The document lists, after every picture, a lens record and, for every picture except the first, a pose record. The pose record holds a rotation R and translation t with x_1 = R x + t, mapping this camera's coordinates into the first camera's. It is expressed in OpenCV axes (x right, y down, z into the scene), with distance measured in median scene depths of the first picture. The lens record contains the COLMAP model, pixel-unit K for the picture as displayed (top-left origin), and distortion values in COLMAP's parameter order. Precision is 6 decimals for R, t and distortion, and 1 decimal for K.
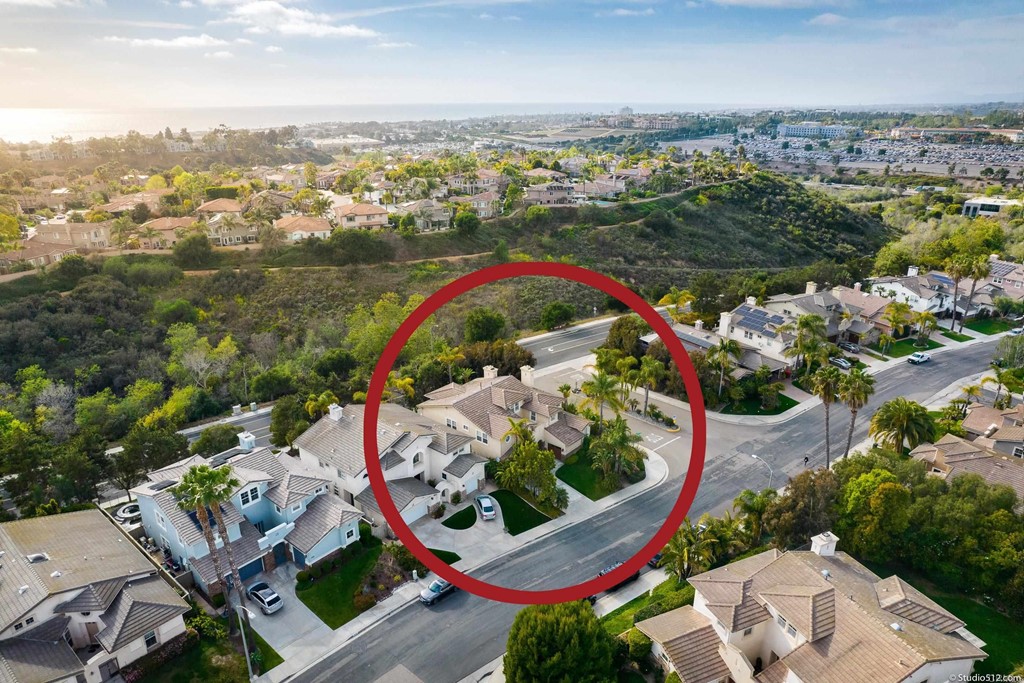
lens RADIAL K [[670.2, 0, 512.0], [0, 670.2, 341.5], [0, 0, 1]] dist [-0.040187, 0.000523]
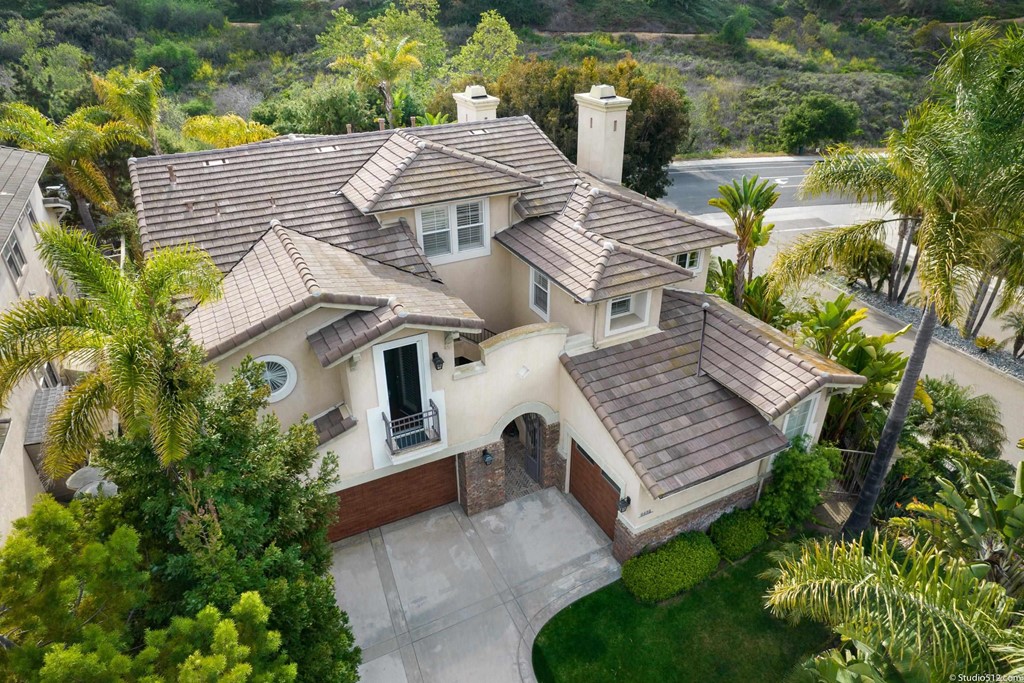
lens RADIAL K [[670.2, 0, 512.0], [0, 670.2, 341.5], [0, 0, 1]] dist [-0.040187, 0.000523]
pose [[0.920952, 0.197746, -0.335774, 0.055442], [-0.144324, 0.973487, 0.177464, 0.054045], [0.361964, -0.114975, 0.925074, 0.471141]]
